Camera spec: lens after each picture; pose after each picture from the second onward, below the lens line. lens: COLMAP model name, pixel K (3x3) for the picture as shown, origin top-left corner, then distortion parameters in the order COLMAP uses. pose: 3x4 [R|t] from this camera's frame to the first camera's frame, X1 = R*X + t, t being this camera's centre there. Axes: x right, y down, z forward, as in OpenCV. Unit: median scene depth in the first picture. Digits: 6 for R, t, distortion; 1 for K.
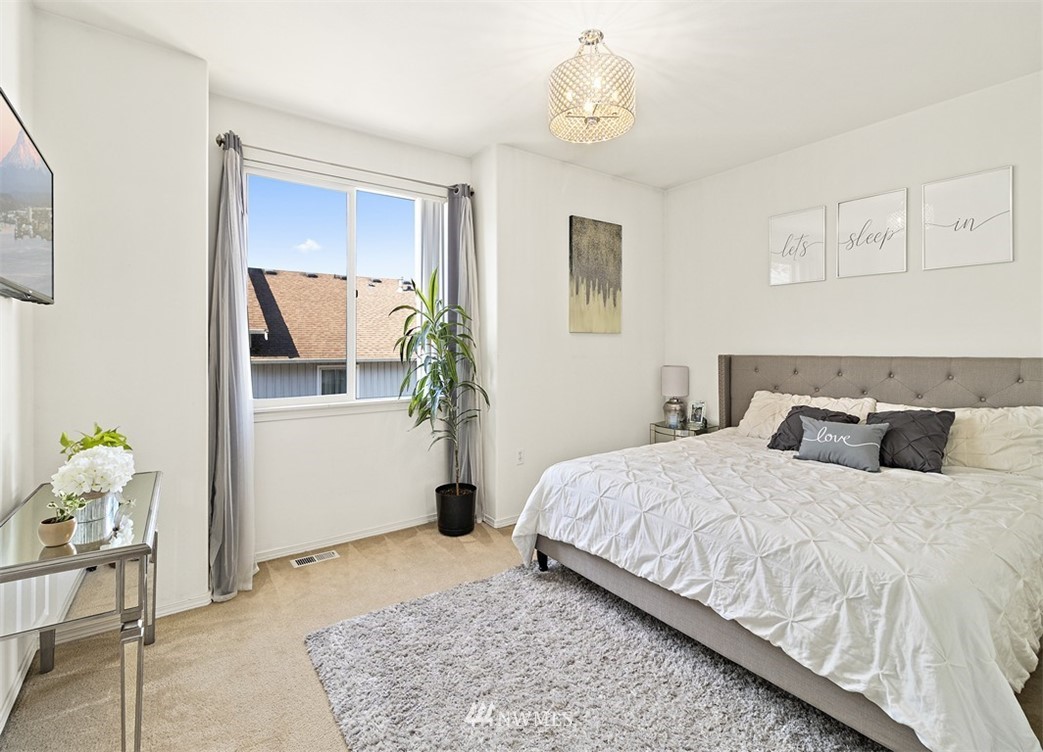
lens RADIAL K [[481.5, 0, 514.2], [0, 481.5, 361.0], [0, 0, 1]] dist [0.000870, 0.000495]
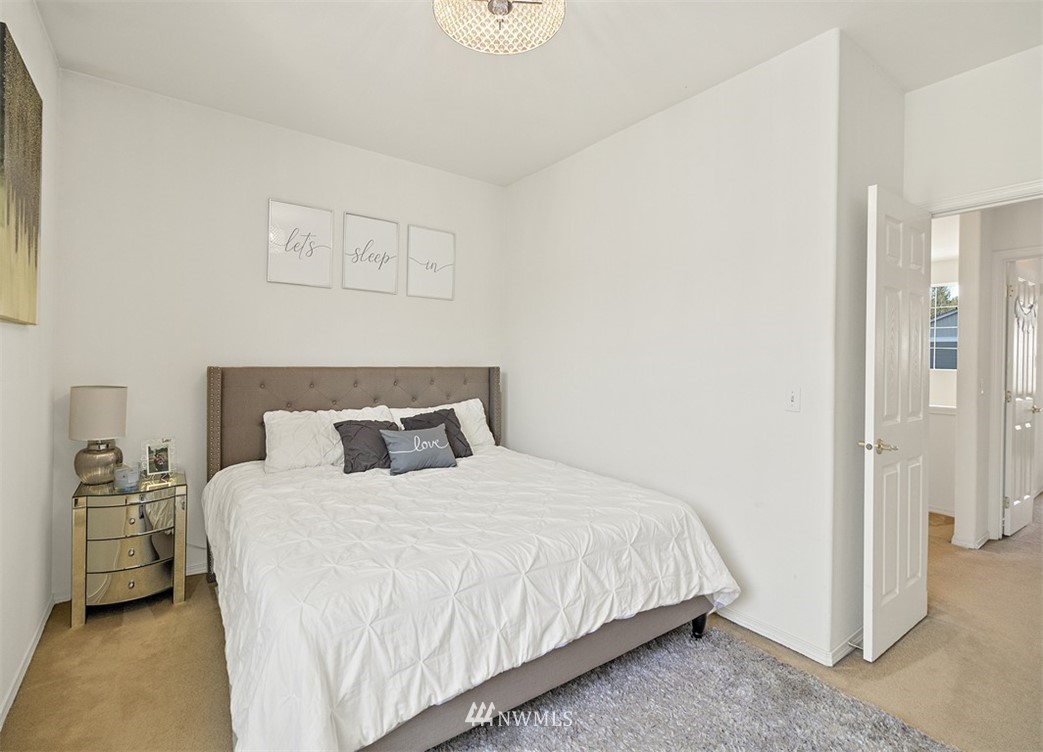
lens RADIAL K [[481.5, 0, 514.2], [0, 481.5, 361.0], [0, 0, 1]] dist [0.000870, 0.000495]
pose [[0.006452, 0.007693, 0.999950, -0.348865], [0.022370, 0.999719, -0.007835, -0.007619], [-0.999729, 0.022420, 0.006278, 0.713602]]
